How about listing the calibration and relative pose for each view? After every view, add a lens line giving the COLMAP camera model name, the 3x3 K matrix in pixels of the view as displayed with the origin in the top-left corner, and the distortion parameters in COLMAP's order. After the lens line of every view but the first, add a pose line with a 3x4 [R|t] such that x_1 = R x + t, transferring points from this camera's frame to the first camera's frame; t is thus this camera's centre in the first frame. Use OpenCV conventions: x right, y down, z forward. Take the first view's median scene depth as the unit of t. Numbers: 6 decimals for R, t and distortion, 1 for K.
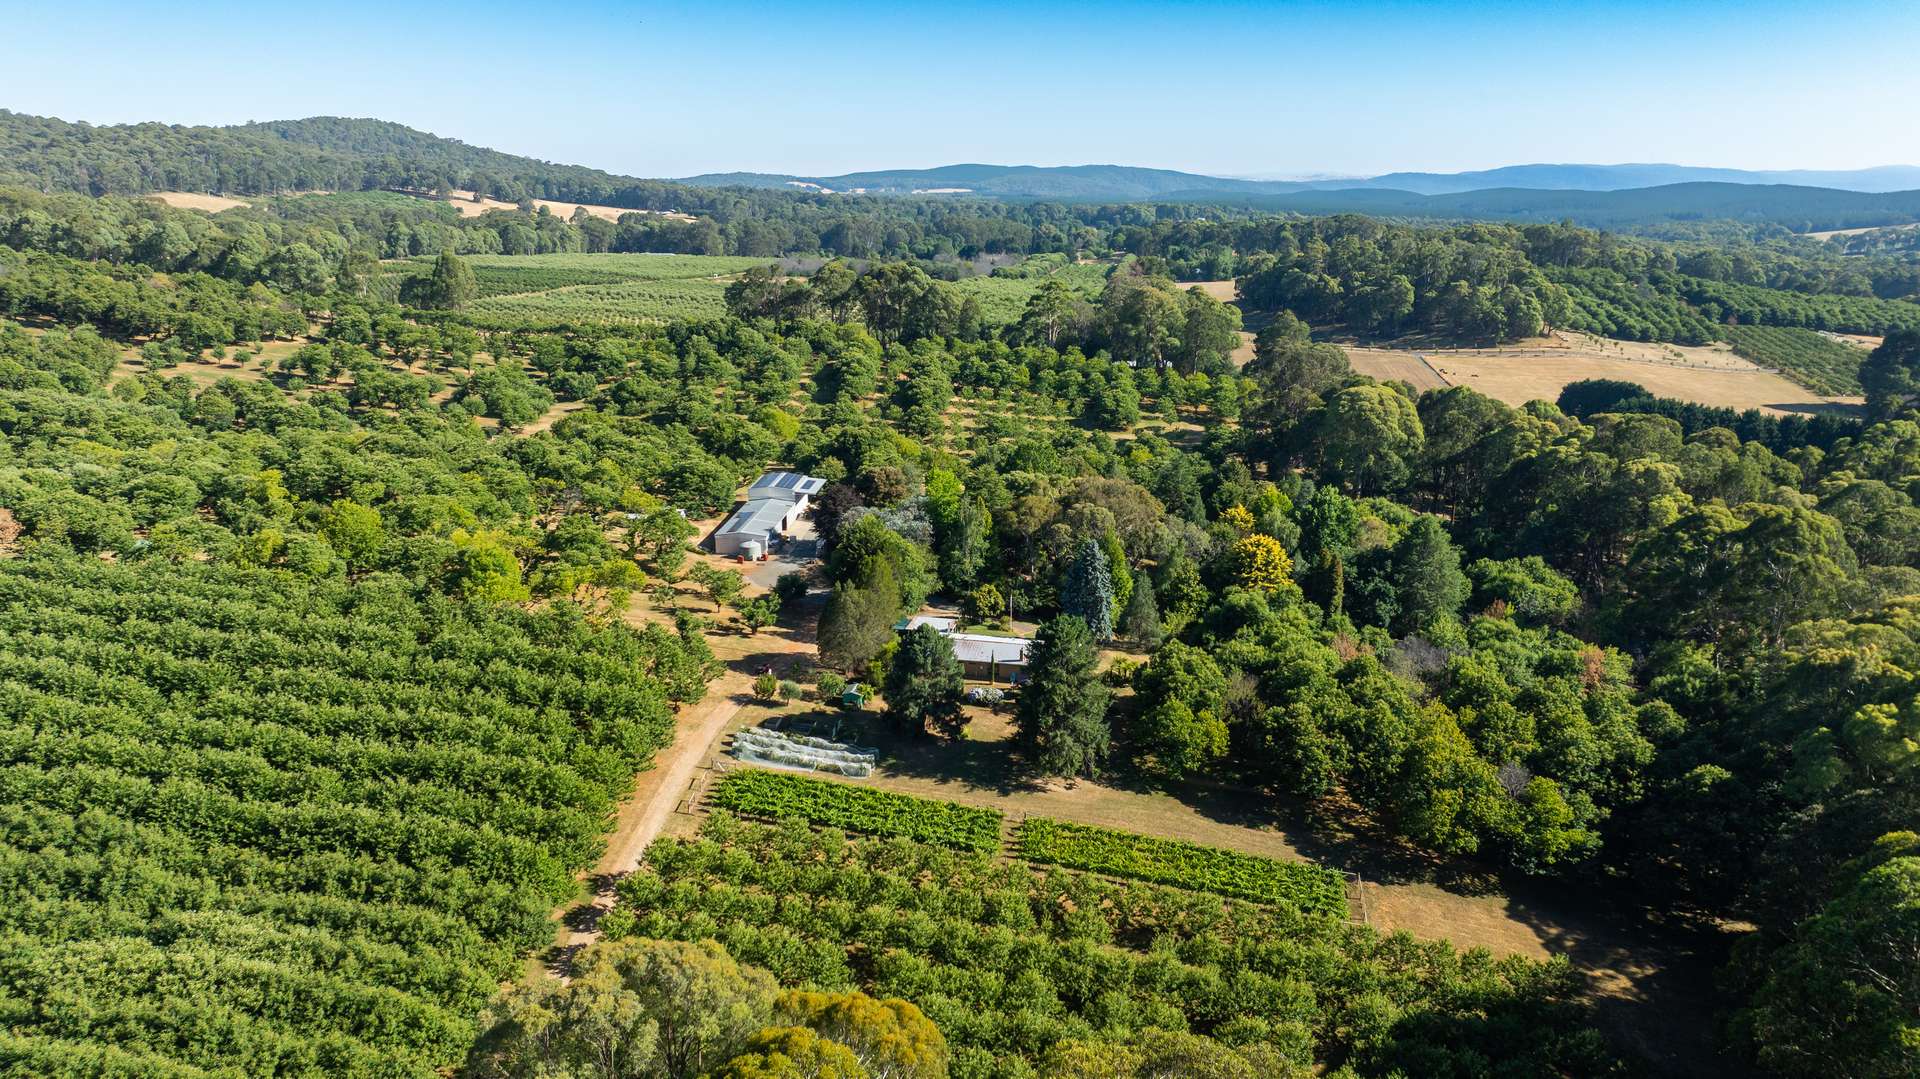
lens RADIAL K [[1390.8, 0, 956.9], [0, 1390.8, 537.1], [0, 0, 1]] dist [-0.021136, 0.028737]
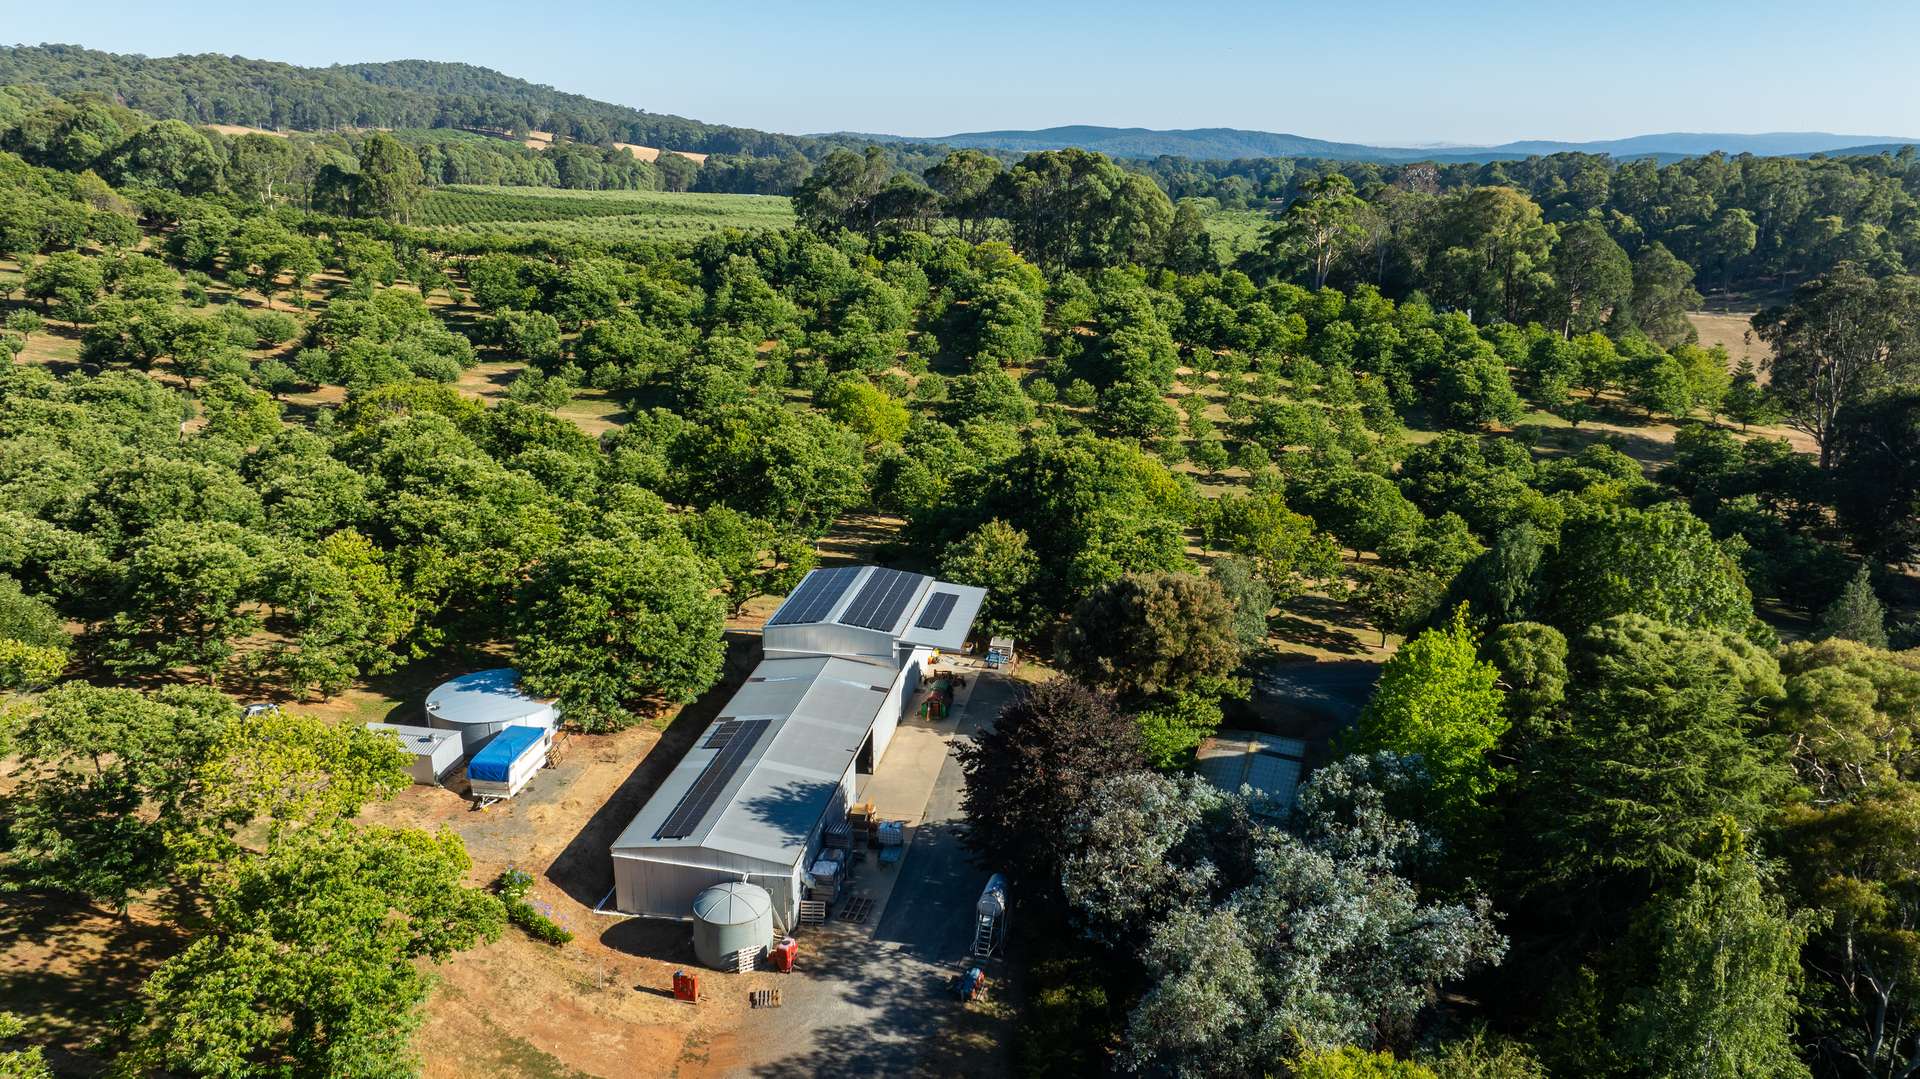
lens RADIAL K [[1390.8, 0, 958.1], [0, 1390.8, 535.7], [0, 0, 1]] dist [-0.021136, 0.028737]
pose [[0.997402, 0.026601, -0.066940, -0.049847], [-0.025145, 0.999430, 0.022504, -0.040664], [0.067501, -0.020762, 0.997503, 0.413165]]
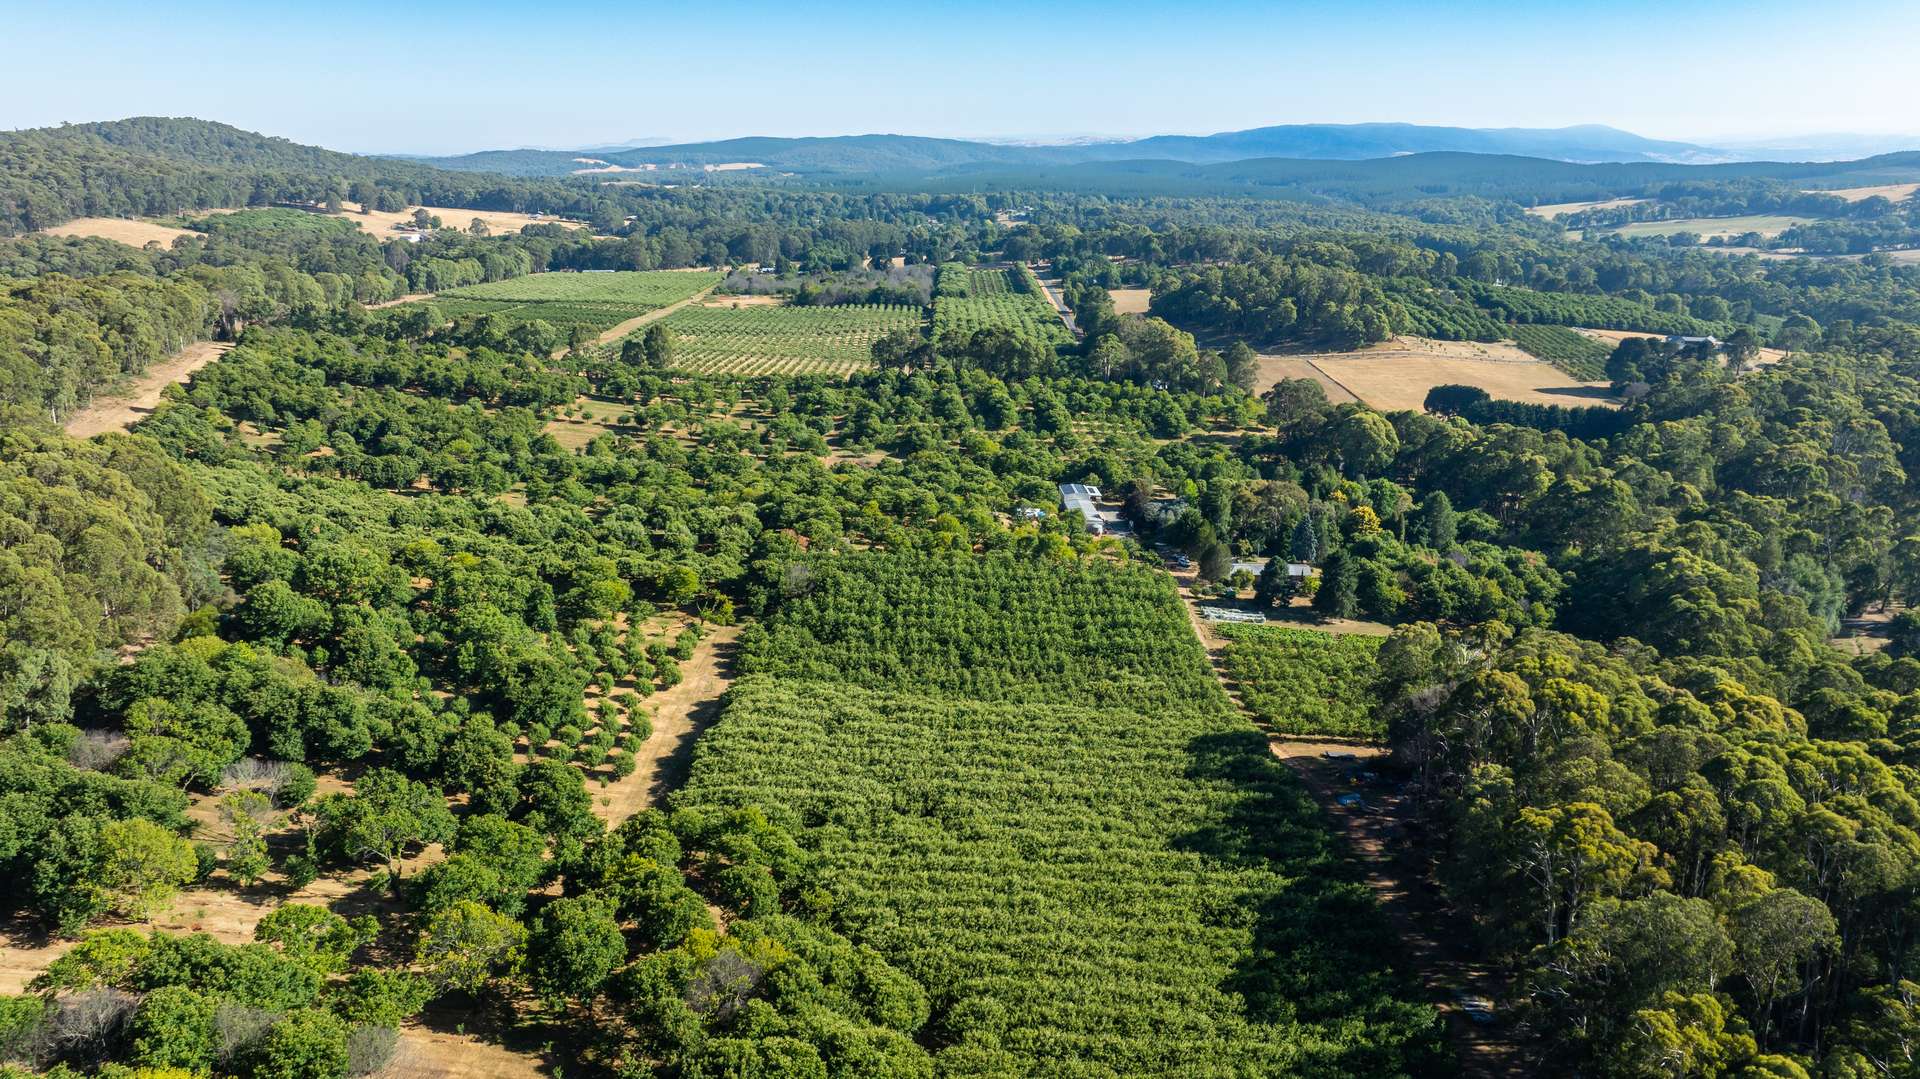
lens RADIAL K [[1390.8, 0, 959.9], [0, 1390.8, 543.0], [0, 0, 1]] dist [-0.021136, 0.028737]
pose [[0.986047, -0.058140, 0.155987, -0.349081], [0.053388, 0.997978, 0.034486, -0.025406], [-0.157677, -0.025677, 0.987157, -0.458539]]
